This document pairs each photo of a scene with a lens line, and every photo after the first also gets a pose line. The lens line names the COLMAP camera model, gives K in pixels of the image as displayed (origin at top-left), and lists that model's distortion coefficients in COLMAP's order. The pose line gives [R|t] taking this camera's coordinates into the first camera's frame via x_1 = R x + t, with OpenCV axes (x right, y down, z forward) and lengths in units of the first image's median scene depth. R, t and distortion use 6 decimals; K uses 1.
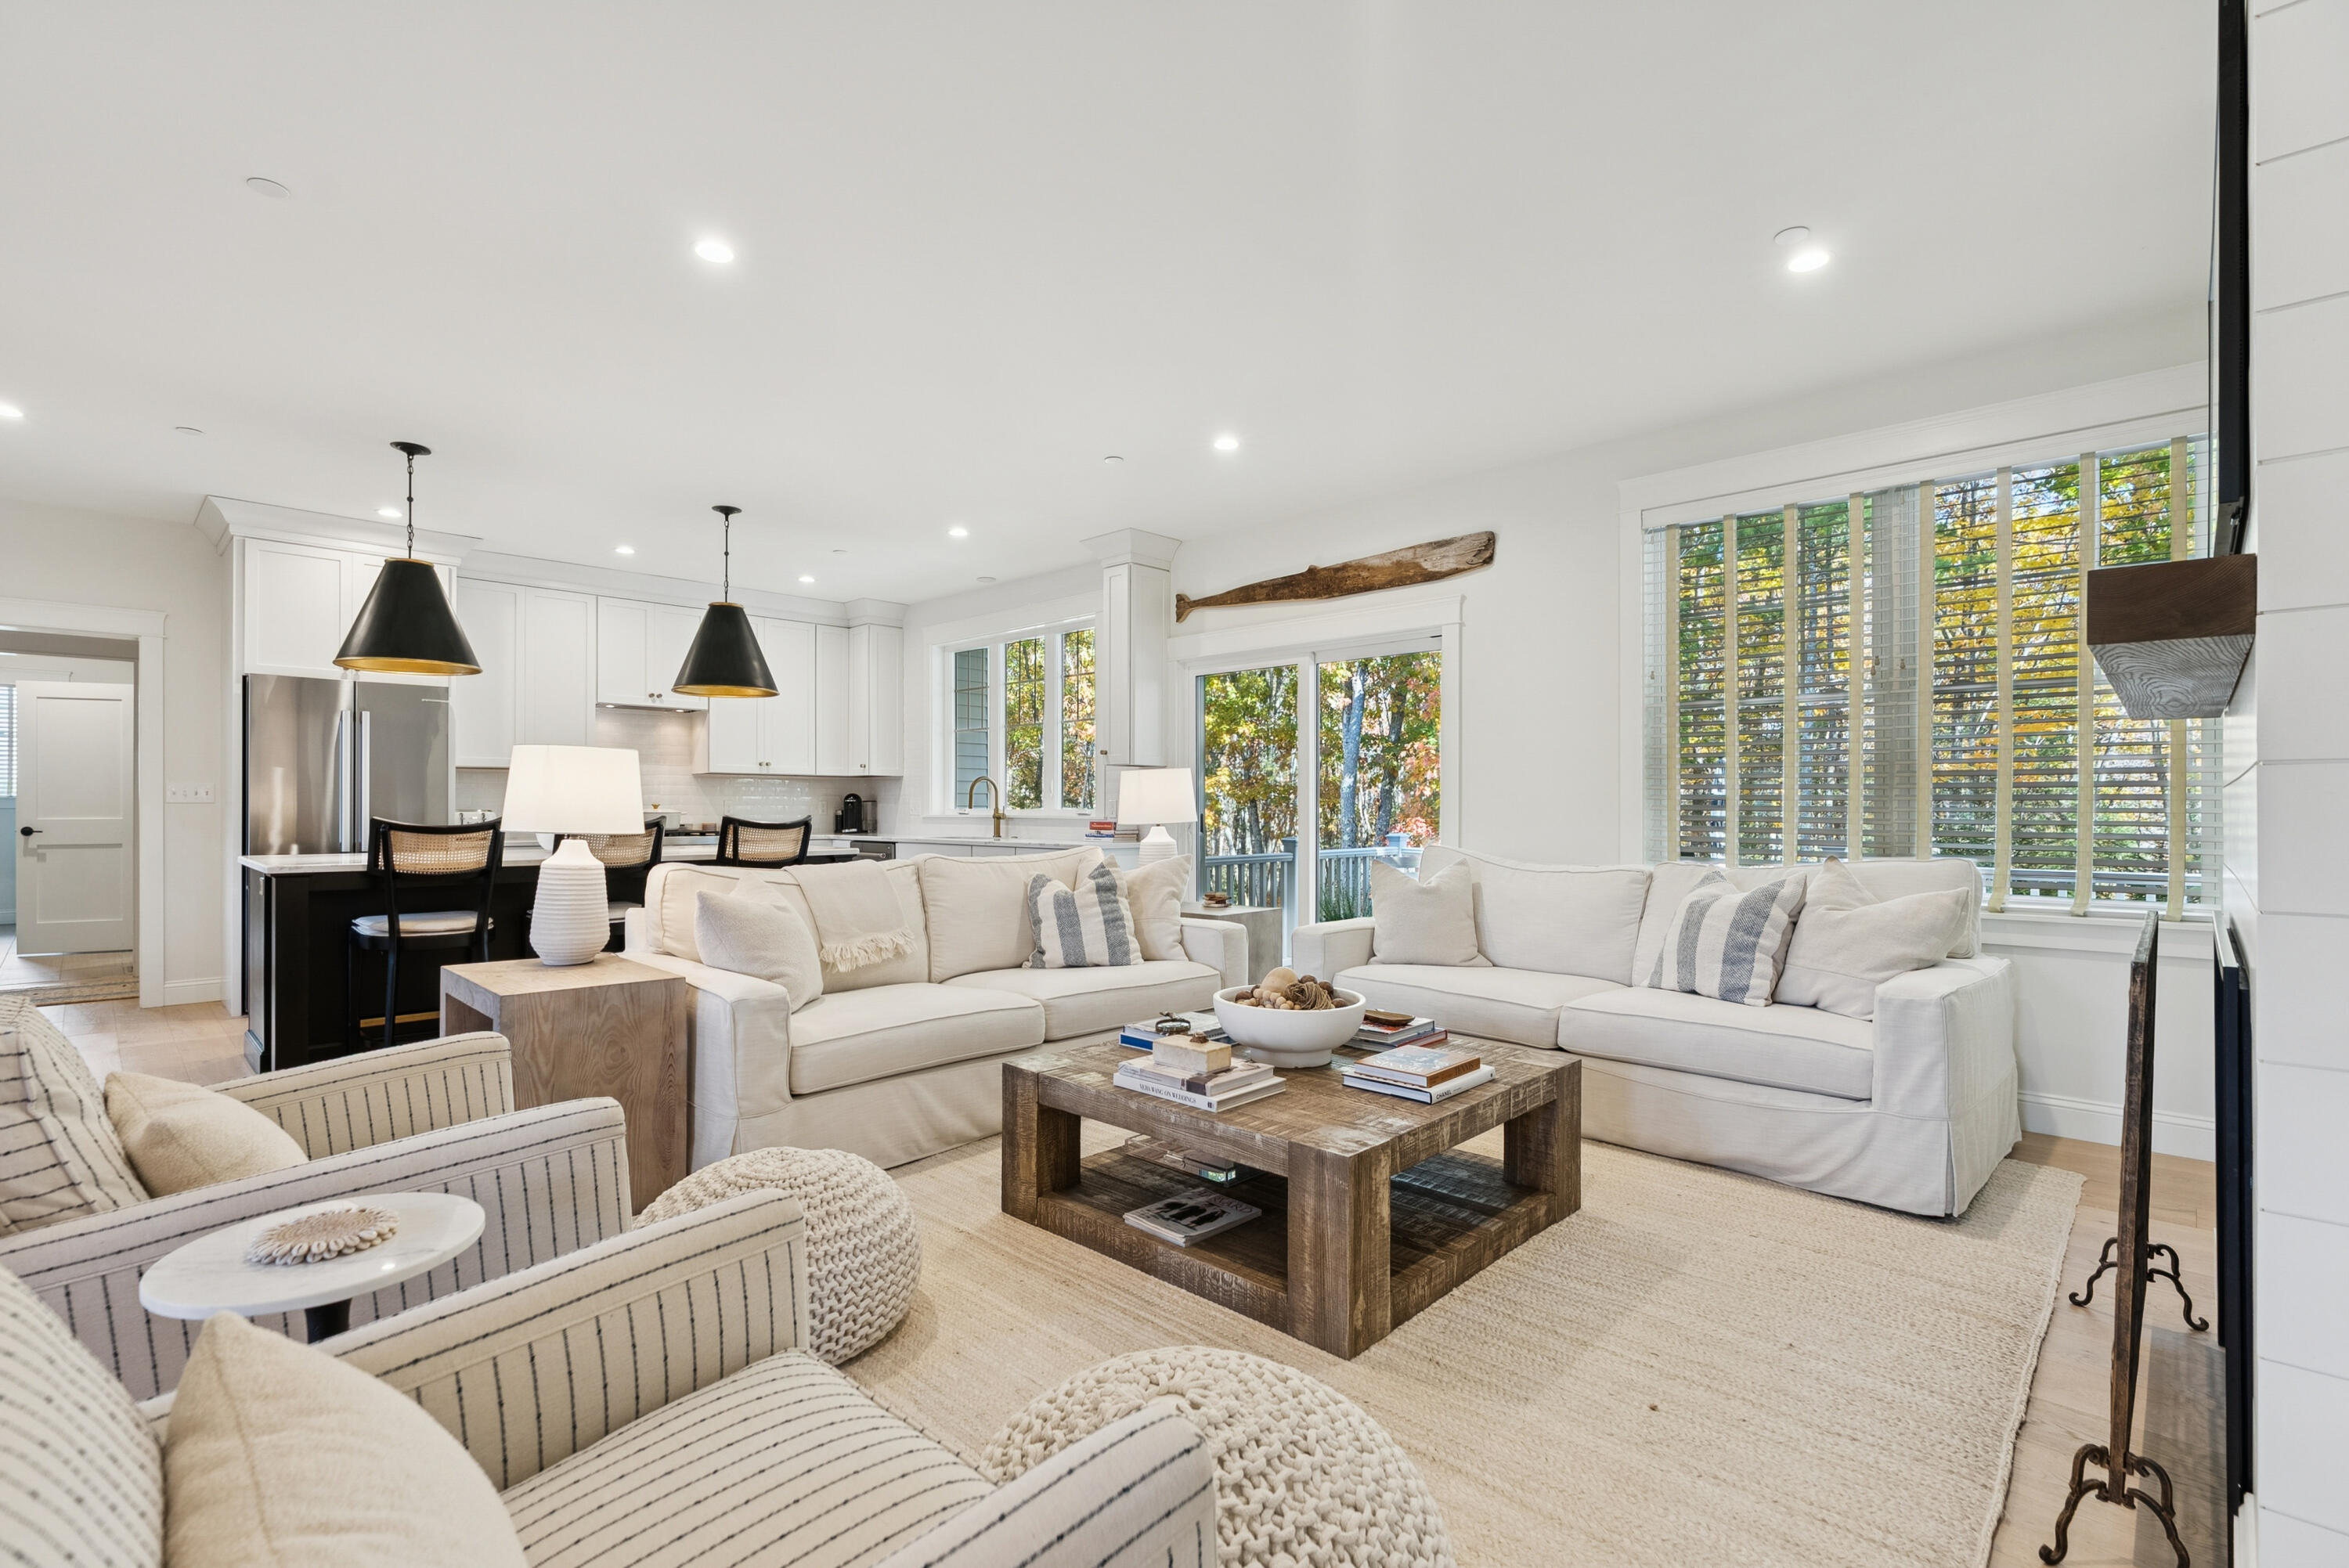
lens RADIAL K [[1075.6, 0, 1151.1], [0, 1075.6, 800.0], [0, 0, 1]] dist [-0.002001, 0.001190]
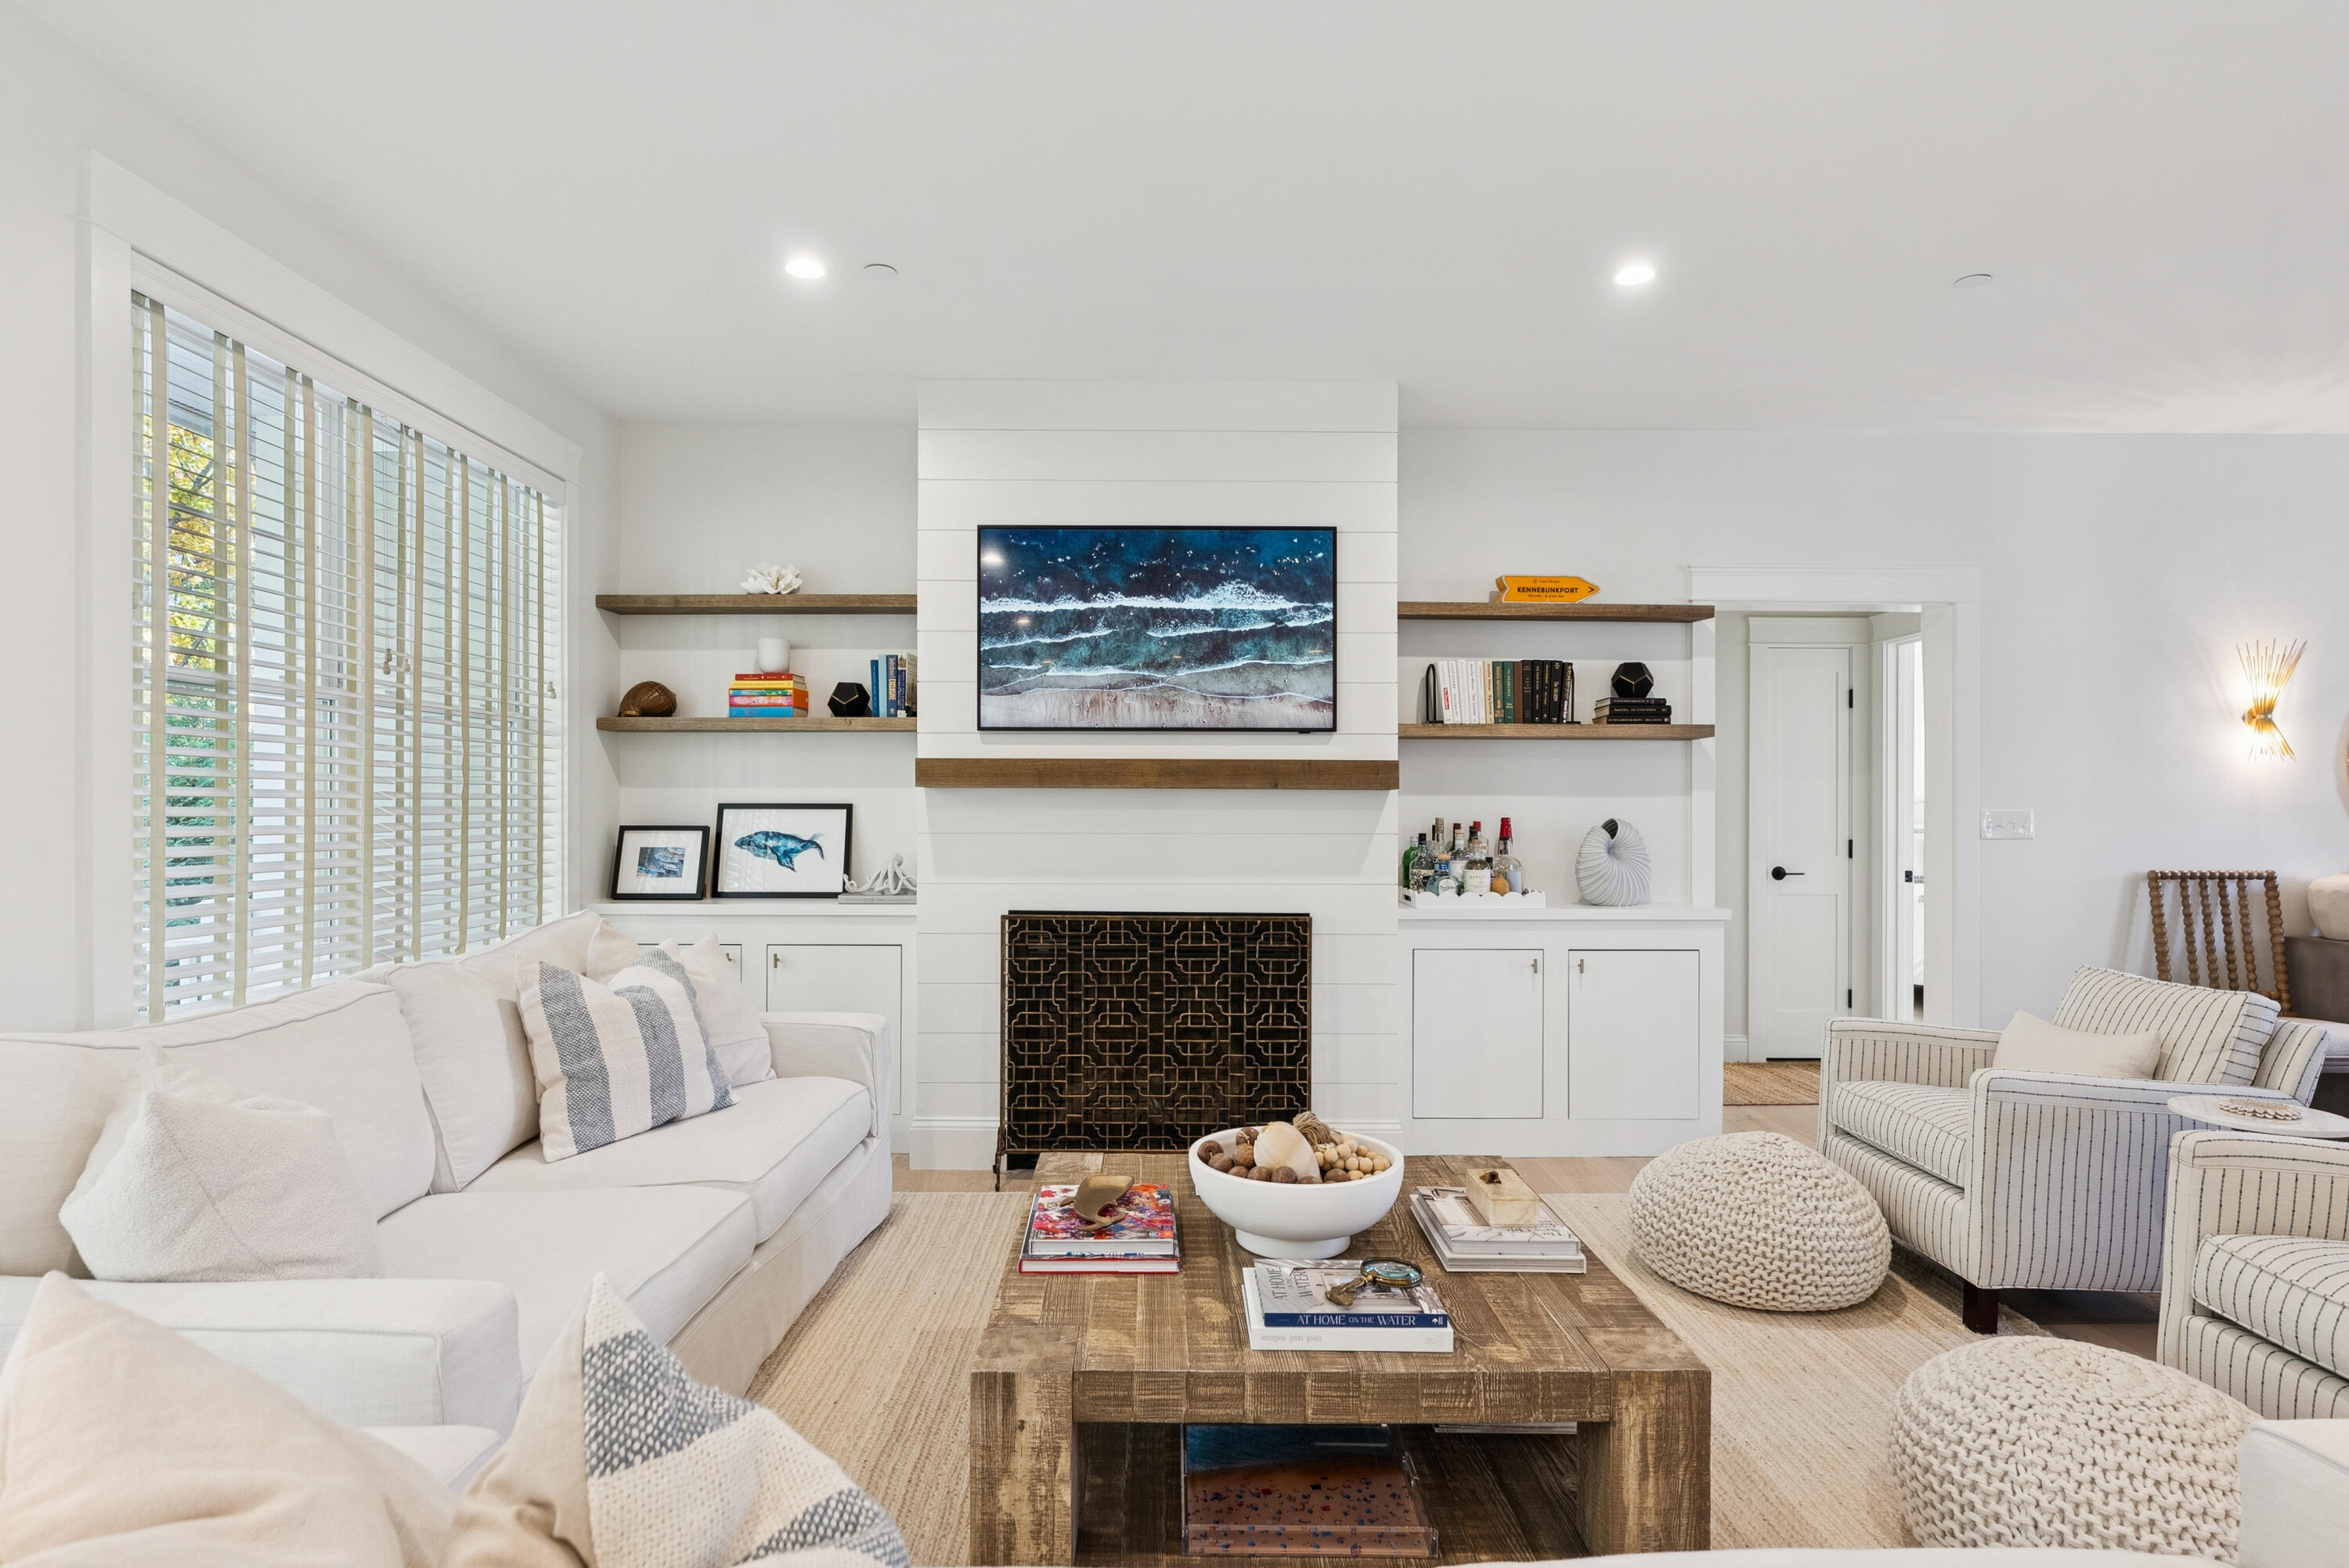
lens RADIAL K [[1209.7, 0, 1173.5], [0, 1209.7, 795.6], [0, 0, 1]] dist [-0.010917, 0.004774]
pose [[-0.702758, 0.000453, 0.711428, -0.203269], [-0.009943, 0.999896, -0.010459, -0.022307], [-0.711359, -0.014424, -0.702681, 0.873495]]
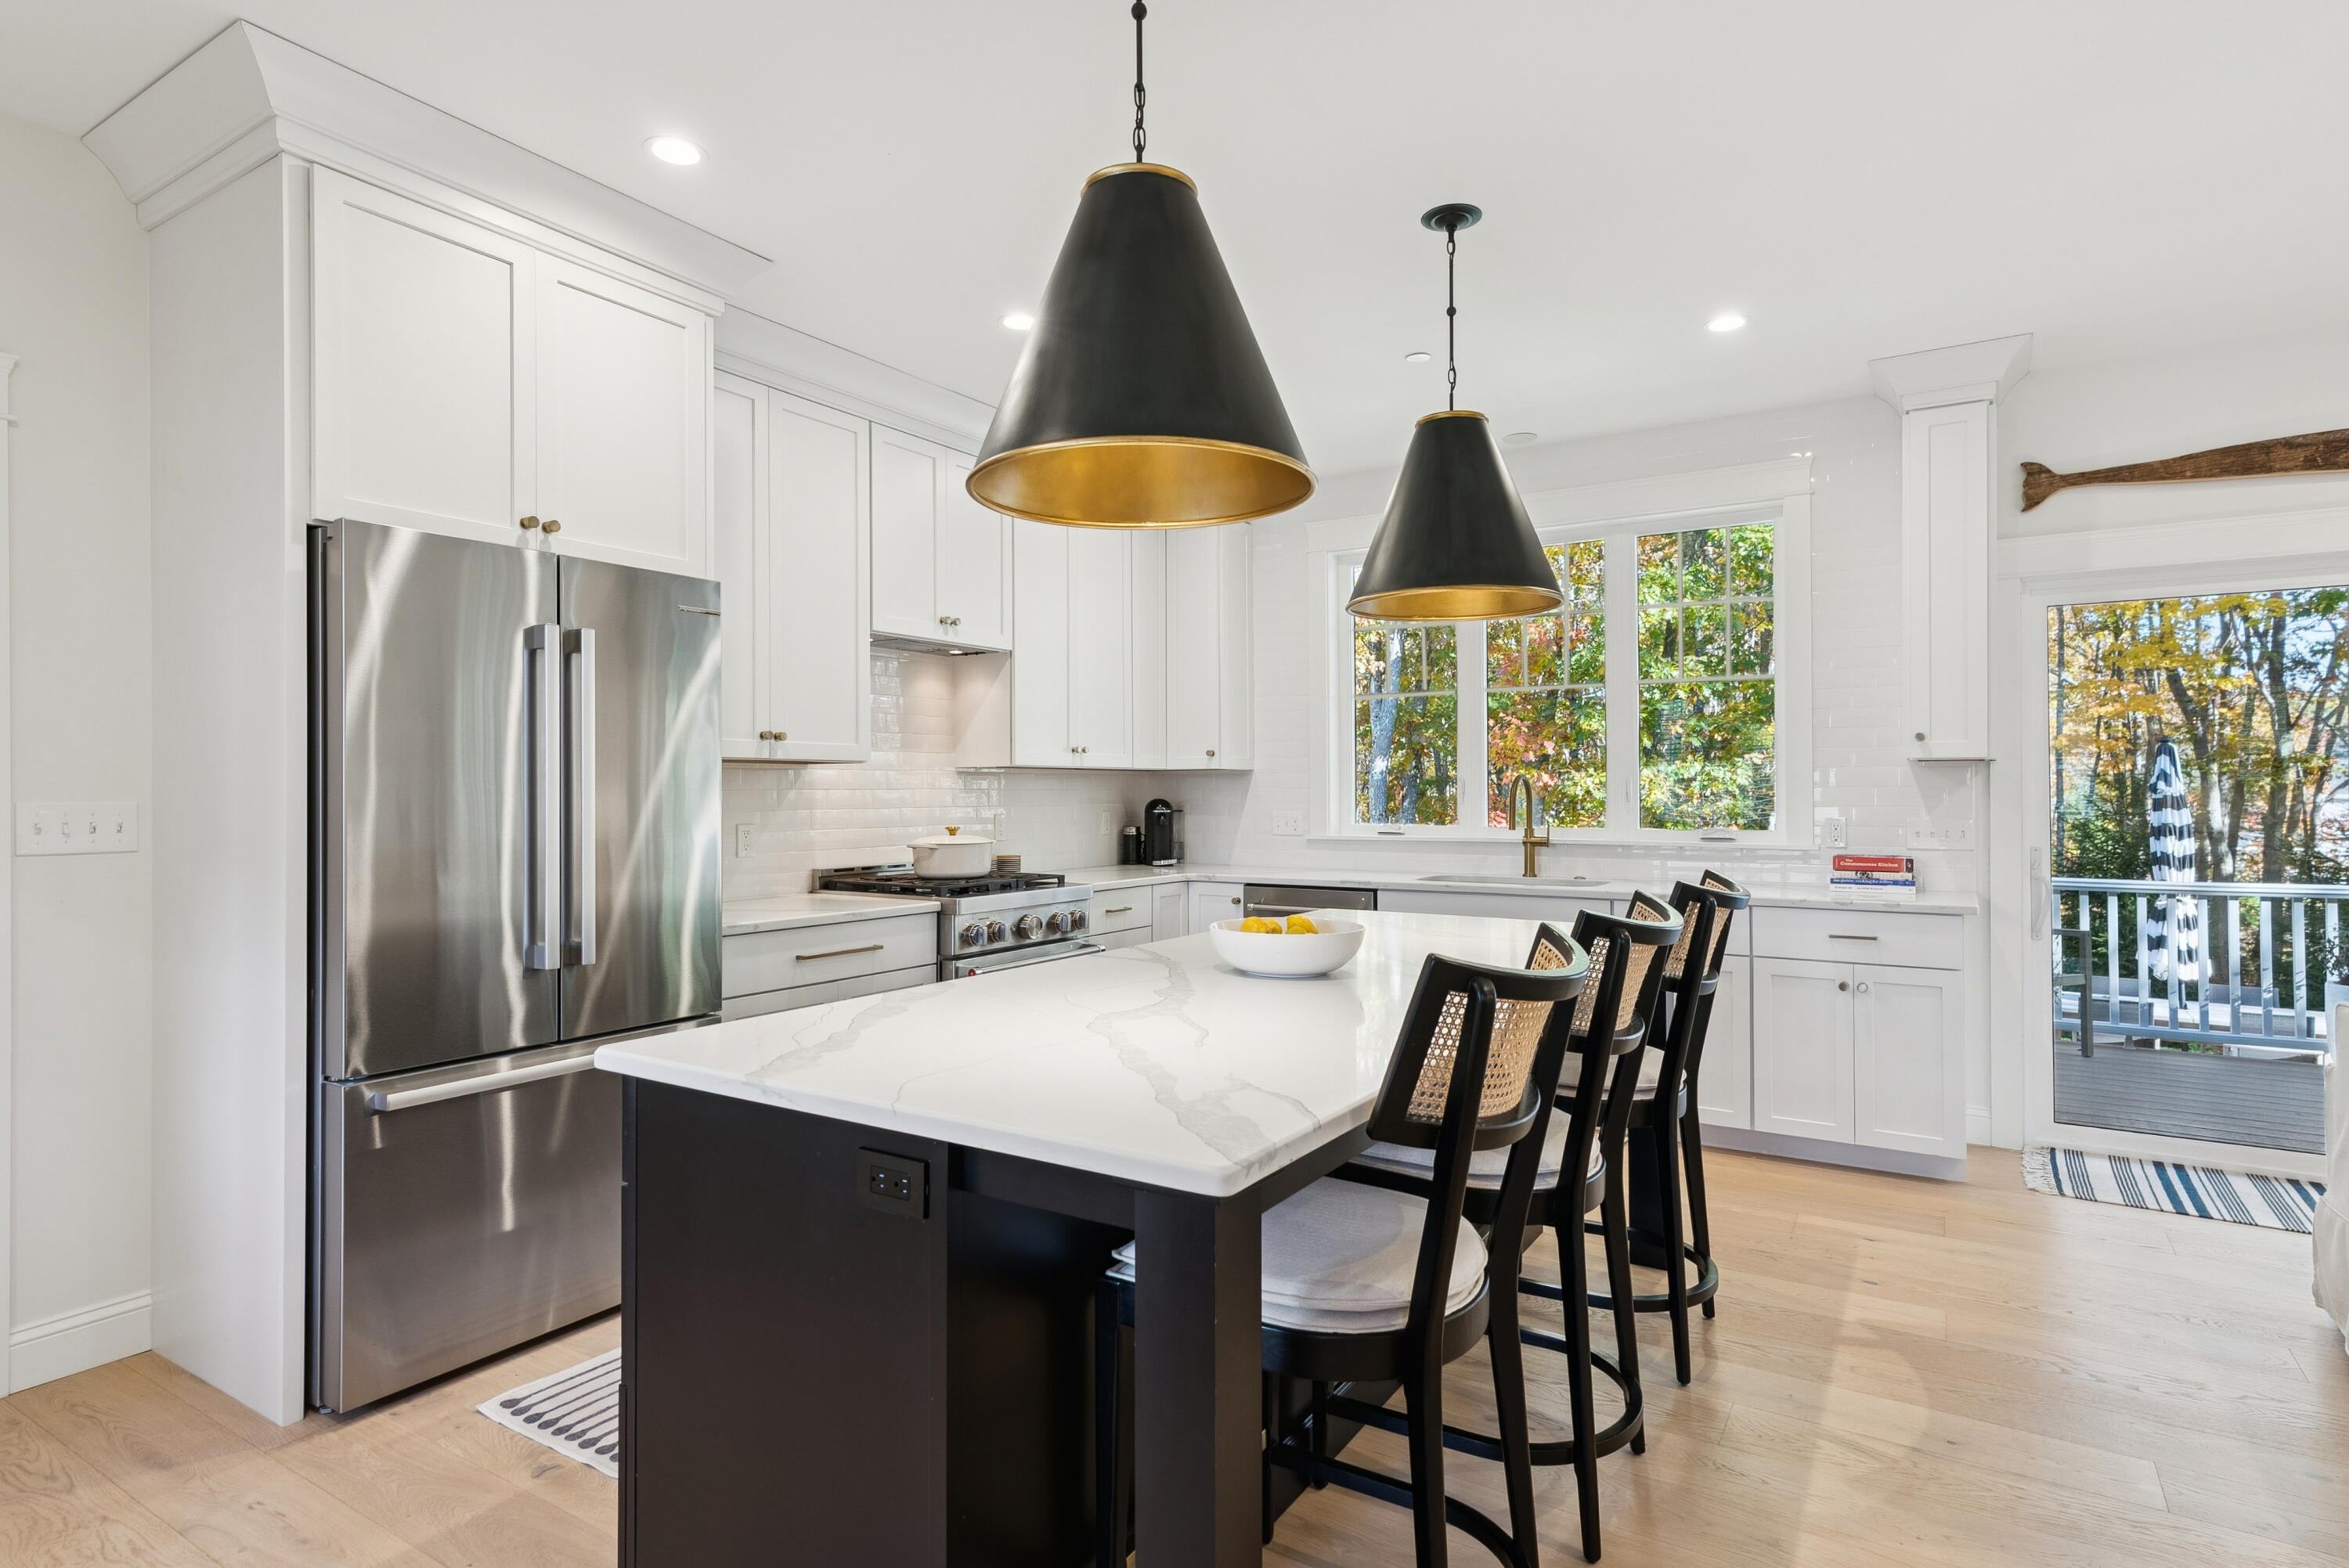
lens RADIAL K [[1209.7, 0, 1160.2], [0, 1209.7, 777.8], [0, 0, 1]] dist [-0.010917, 0.004774]
pose [[0.979111, -0.001856, 0.203316, -0.667689], [0.002322, 0.999995, -0.002054, -0.025911], [-0.203311, 0.002483, 0.979111, 0.550323]]
